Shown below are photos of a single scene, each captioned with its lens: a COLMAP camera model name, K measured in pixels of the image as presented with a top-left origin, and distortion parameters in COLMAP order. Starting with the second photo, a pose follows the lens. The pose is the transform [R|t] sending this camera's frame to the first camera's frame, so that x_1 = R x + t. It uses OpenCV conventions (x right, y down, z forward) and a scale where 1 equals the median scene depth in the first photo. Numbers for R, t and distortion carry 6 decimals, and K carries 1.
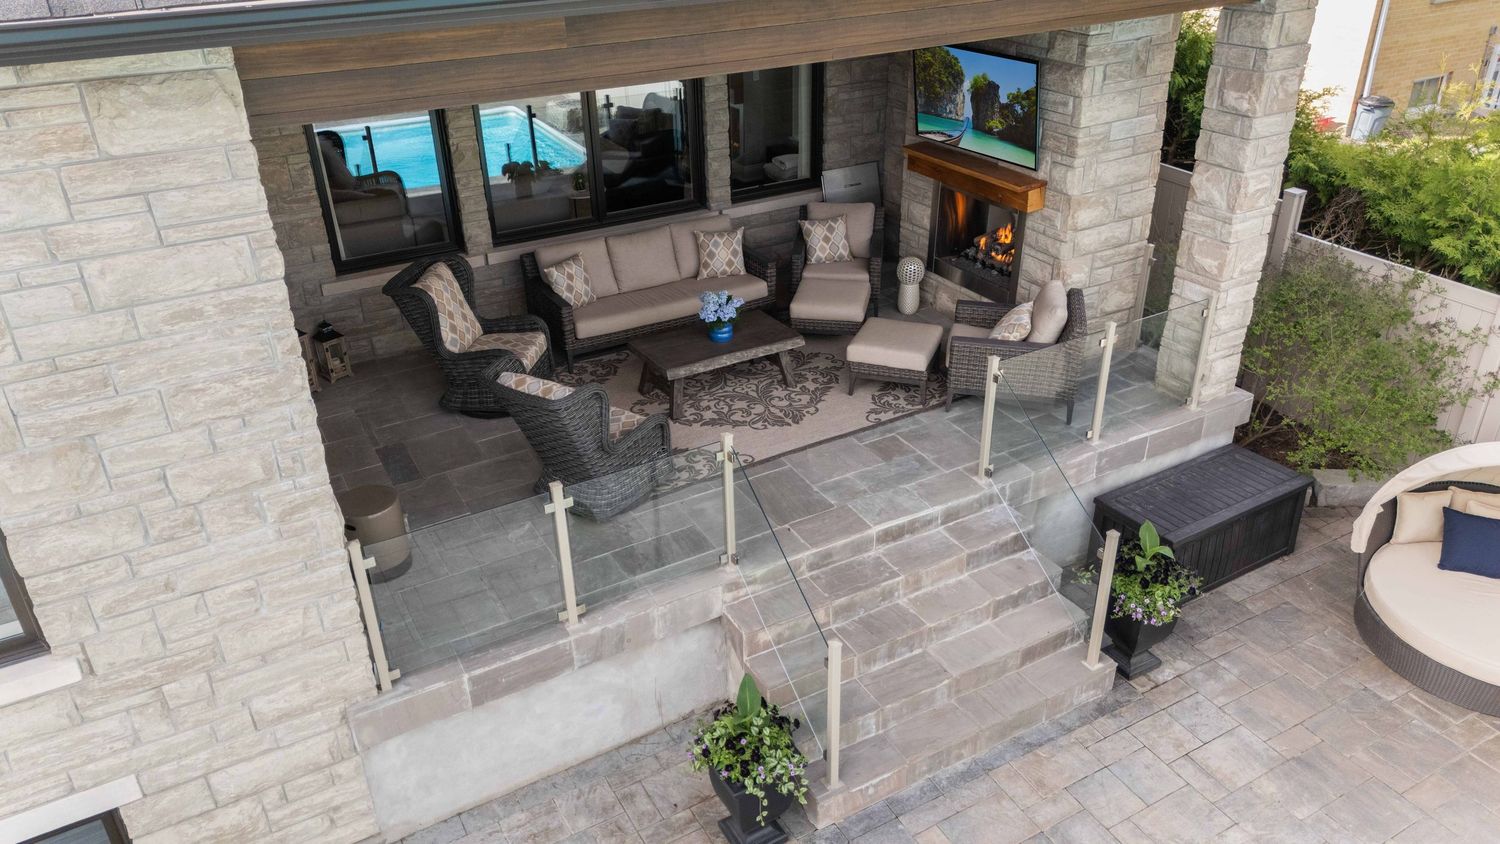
lens RADIAL K [[1079.4, 0, 752.7], [0, 1079.4, 421.3], [0, 0, 1]] dist [0.068920, -0.068054]
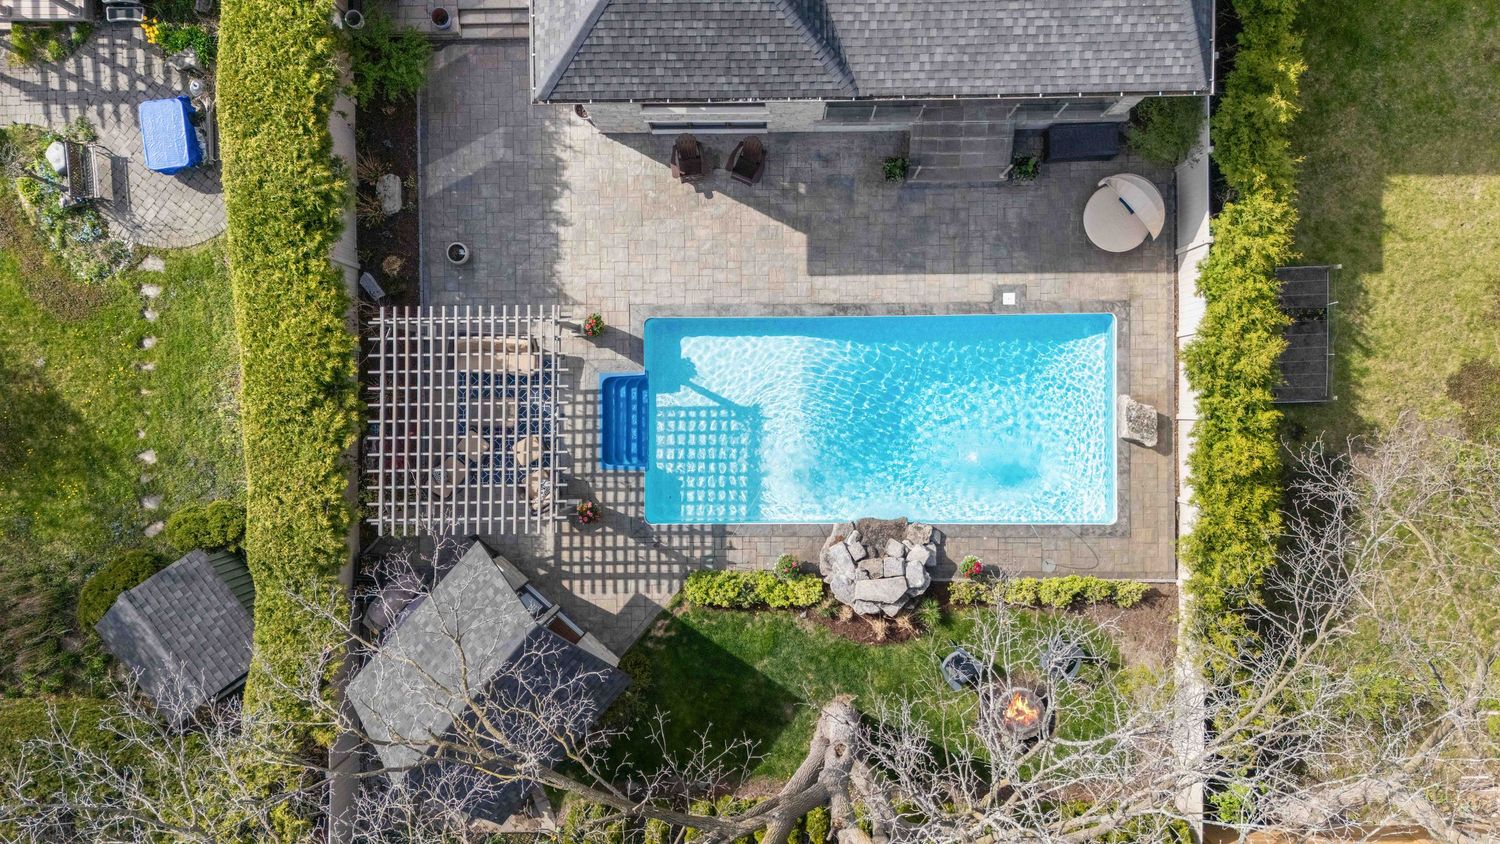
lens RADIAL K [[1096.5, 0, 752.3], [0, 1096.5, 420.9], [0, 0, 1]] dist [0.057510, -0.047533]
pose [[0.873891, 0.485905, 0.014531, -0.052113], [-0.238372, 0.402273, 0.883943, -2.081972], [0.423667, -0.775934, 0.467369, -1.395056]]
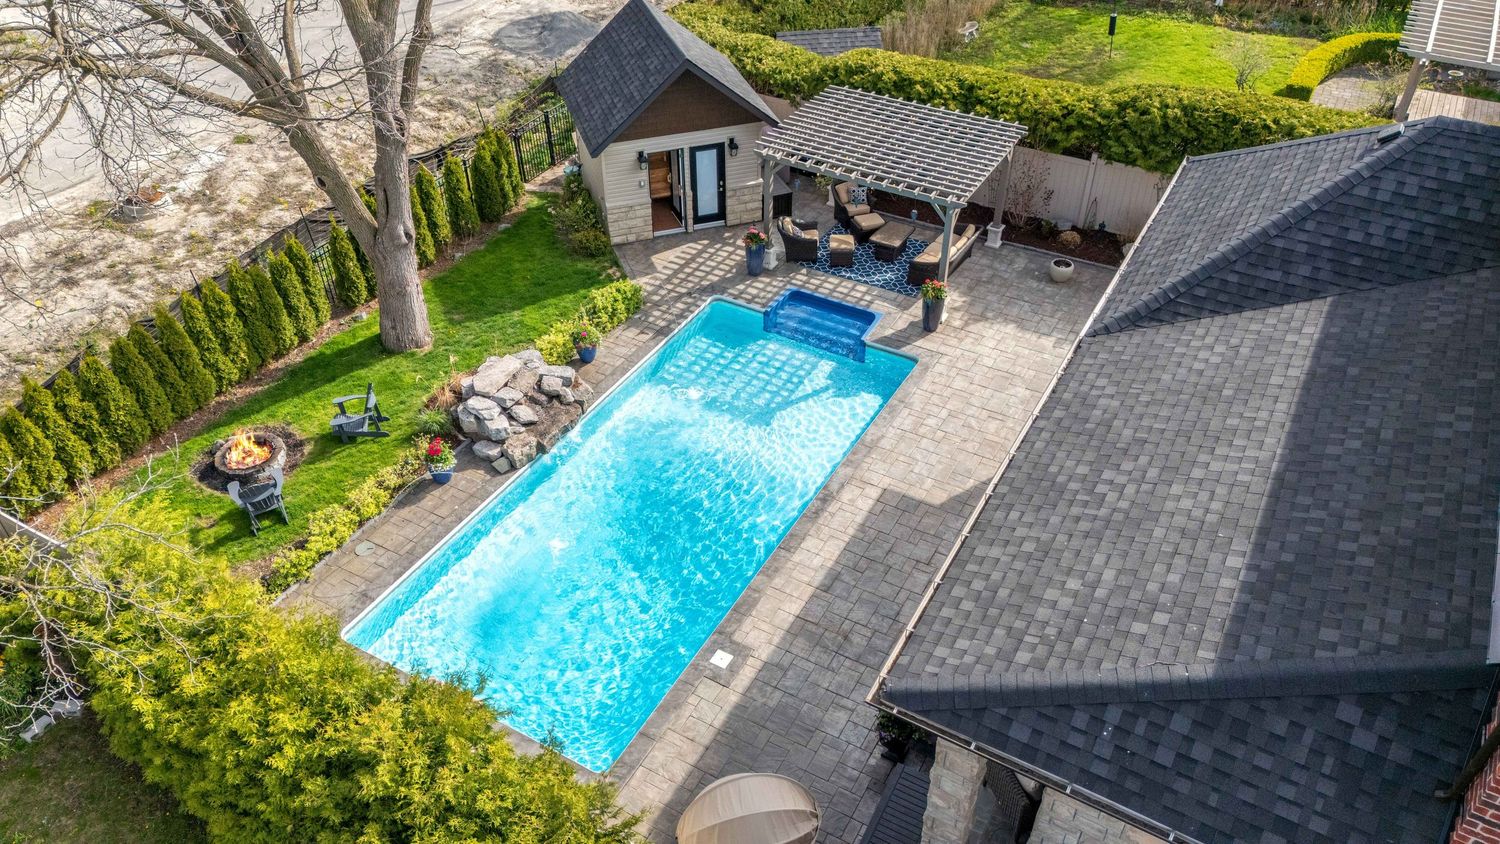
lens RADIAL K [[1100.7, 0, 751.1], [0, 1100.7, 420.6], [0, 0, 1]] dist [0.059641, -0.072514]
pose [[-0.855234, 0.350785, -0.381477, 1.015710], [-0.223918, 0.413722, 0.882437, -1.577897], [0.467371, 0.840110, -0.275282, 0.838306]]
